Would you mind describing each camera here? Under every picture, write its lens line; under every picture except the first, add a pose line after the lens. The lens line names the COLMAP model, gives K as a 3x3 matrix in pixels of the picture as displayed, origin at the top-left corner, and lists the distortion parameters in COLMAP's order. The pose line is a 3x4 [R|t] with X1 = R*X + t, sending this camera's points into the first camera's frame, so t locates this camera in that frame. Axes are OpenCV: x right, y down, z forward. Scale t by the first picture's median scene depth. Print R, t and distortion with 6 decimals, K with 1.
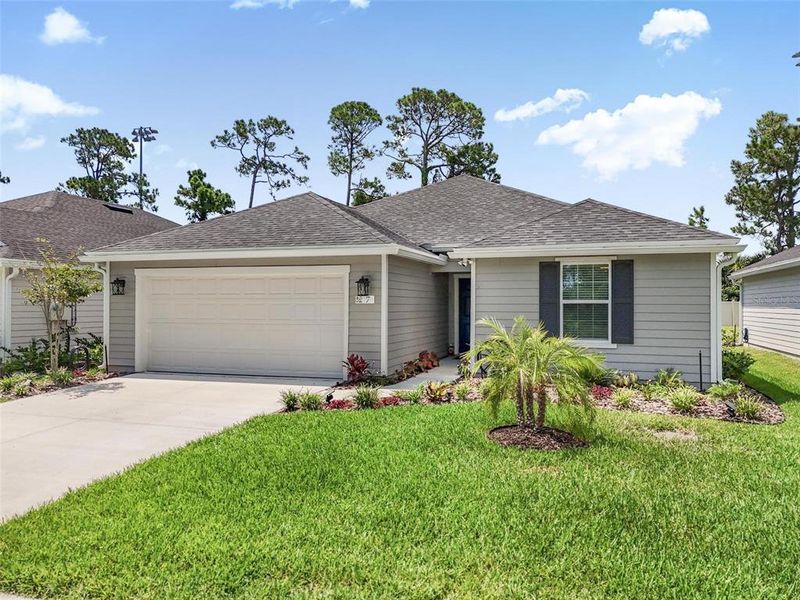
lens RADIAL K [[595.5, 0, 398.2], [0, 595.5, 302.2], [0, 0, 1]] dist [0.078351, -0.070271]
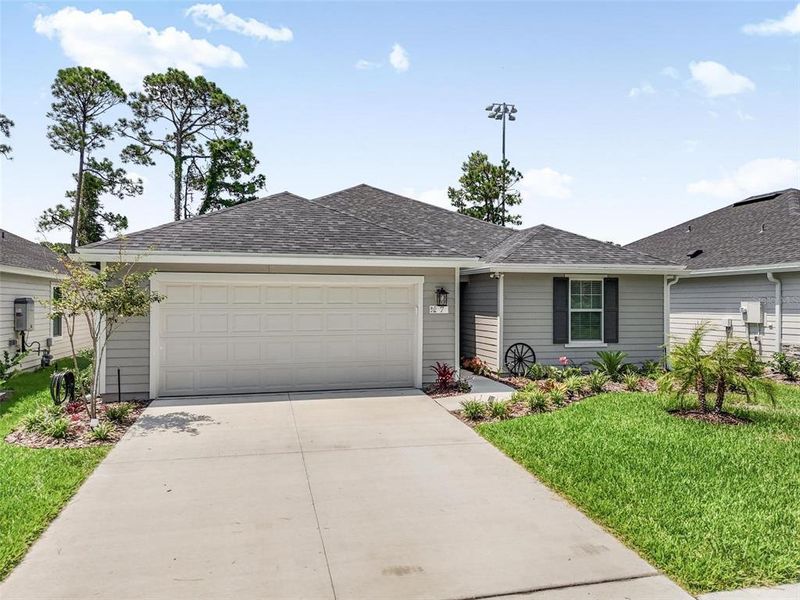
lens RADIAL K [[595.5, 0, 398.2], [0, 595.5, 302.2], [0, 0, 1]] dist [0.078351, -0.070271]
pose [[0.844759, -0.000854, 0.535146, -0.162794], [-0.001173, 0.999993, 0.003448, -0.005084], [-0.535145, -0.003540, 0.844753, 0.036340]]
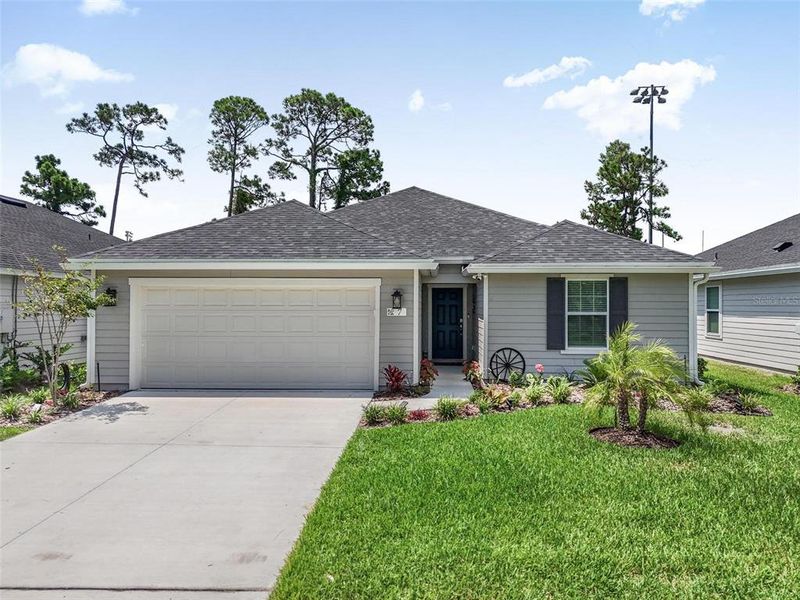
lens RADIAL K [[595.5, 0, 398.2], [0, 595.5, 302.2], [0, 0, 1]] dist [0.078351, -0.070271]
pose [[0.965065, 0.000808, 0.262010, -0.077781], [-0.001173, 0.999999, 0.001235, -0.005501], [-0.262009, -0.001499, 0.965064, 0.000153]]
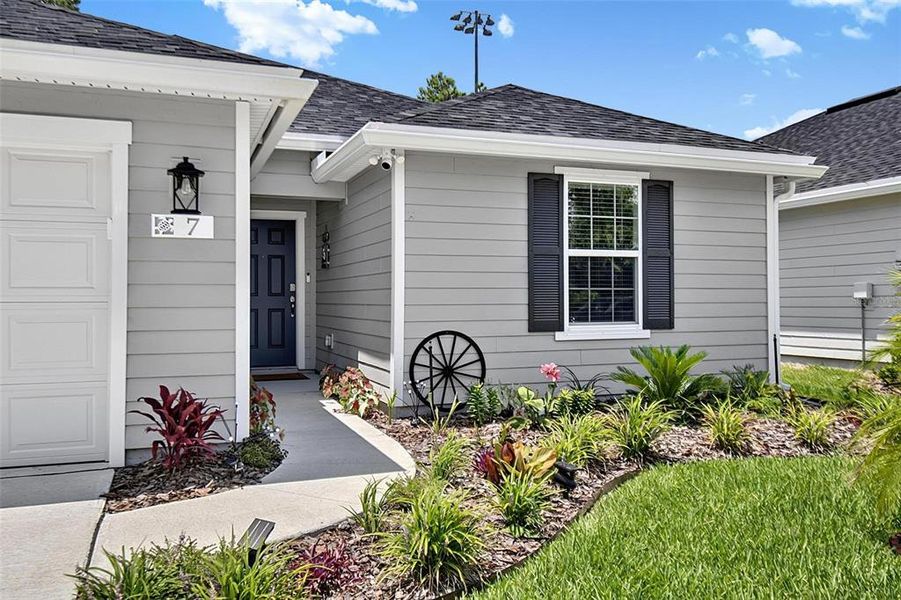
lens RADIAL K [[748.0, 0, 451.9], [0, 748.0, 299.2], [0, 0, 1]] dist [0.009866, 0.002945]
pose [[0.772193, -0.003464, 0.635378, -0.050983], [0.004079, 0.999992, 0.000495, 0.009249], [-0.635375, 0.002210, 0.772201, 0.135152]]
